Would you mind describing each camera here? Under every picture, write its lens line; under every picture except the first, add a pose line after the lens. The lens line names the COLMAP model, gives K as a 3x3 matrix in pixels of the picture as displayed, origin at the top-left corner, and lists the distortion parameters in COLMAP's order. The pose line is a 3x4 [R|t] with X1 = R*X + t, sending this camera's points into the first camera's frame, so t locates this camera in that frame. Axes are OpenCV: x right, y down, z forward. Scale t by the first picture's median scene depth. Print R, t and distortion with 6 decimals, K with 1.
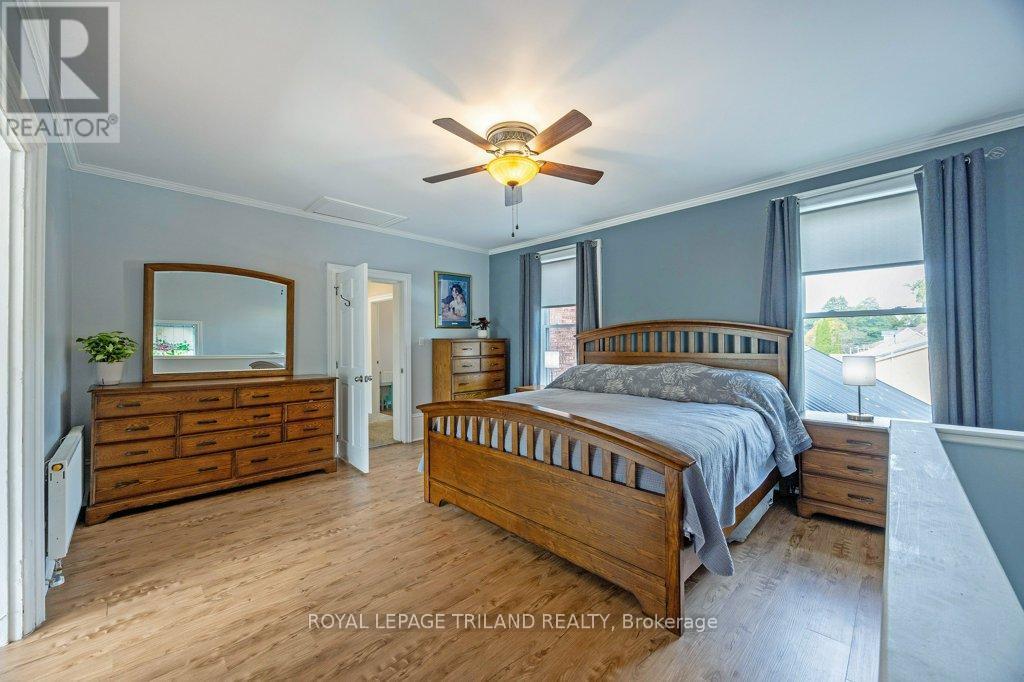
lens RADIAL K [[393.4, 0, 512.0], [0, 393.4, 341.0], [0, 0, 1]] dist [-0.015143, 0.000051]
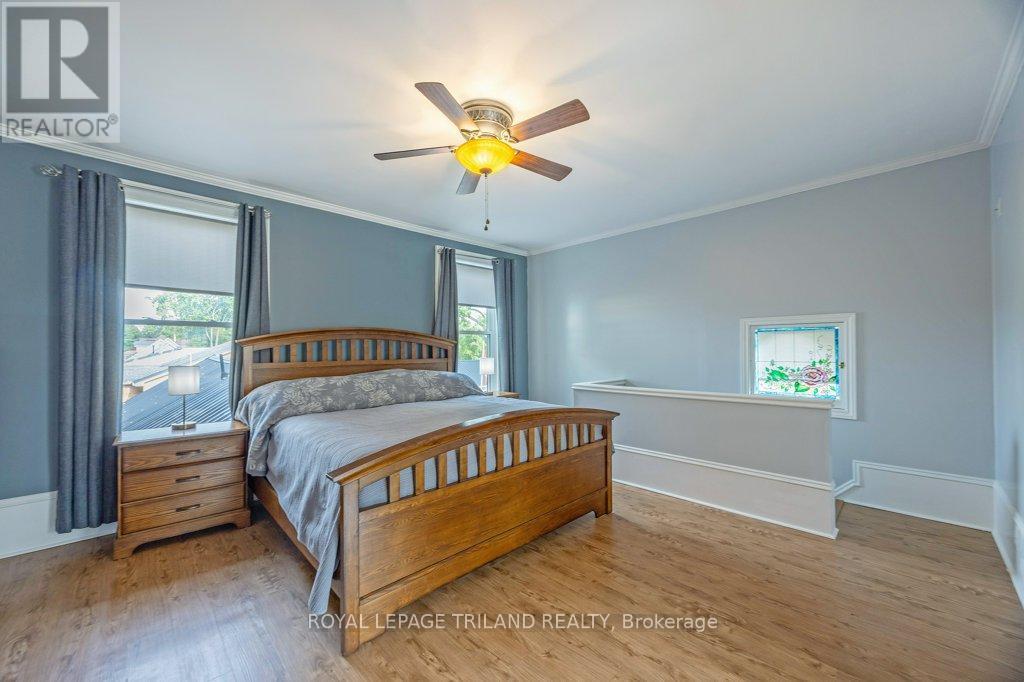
lens RADIAL K [[398.7, 0, 512.0], [0, 398.7, 341.0], [0, 0, 1]] dist [0.000123, 0.000164]
pose [[-0.007444, 0.025635, 0.999644, -0.645420], [0.003369, 0.999666, -0.025610, 0.007527], [-0.999967, 0.003177, -0.007528, 0.670140]]
